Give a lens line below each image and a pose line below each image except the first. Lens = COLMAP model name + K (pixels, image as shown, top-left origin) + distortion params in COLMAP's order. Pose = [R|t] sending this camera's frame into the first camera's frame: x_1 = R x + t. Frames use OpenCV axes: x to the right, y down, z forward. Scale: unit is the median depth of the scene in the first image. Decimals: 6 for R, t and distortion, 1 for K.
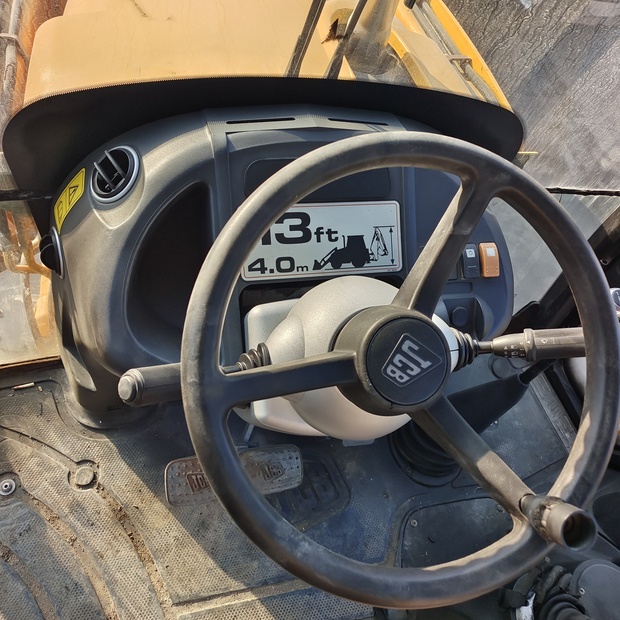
lens RADIAL K [[561.6, 0, 316.6], [0, 561.6, 311.4], [0, 0, 1]] dist [0.043159, -0.004426]
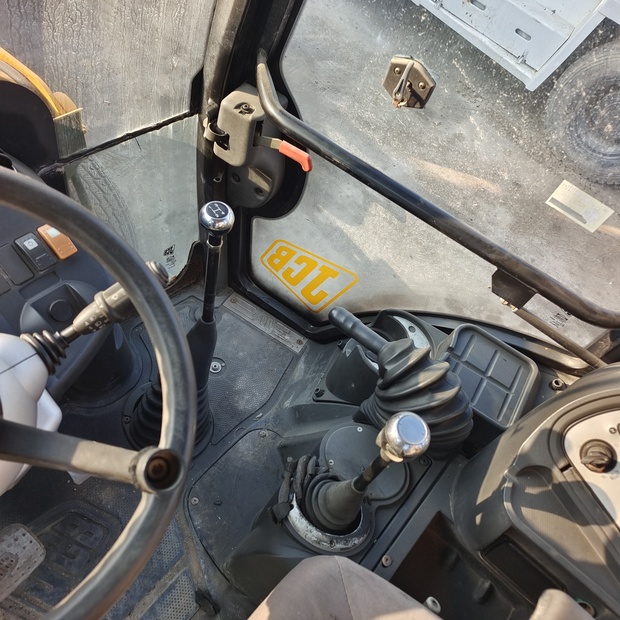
lens RADIAL K [[561.6, 0, 316.6], [0, 561.6, 311.4], [0, 0, 1]] dist [0.043159, -0.004426]
pose [[0.784947, -0.517047, 0.341352, 0.228515], [0.496656, 0.854493, 0.152233, 0.065852], [-0.370394, 0.050040, 0.927526, -0.001824]]
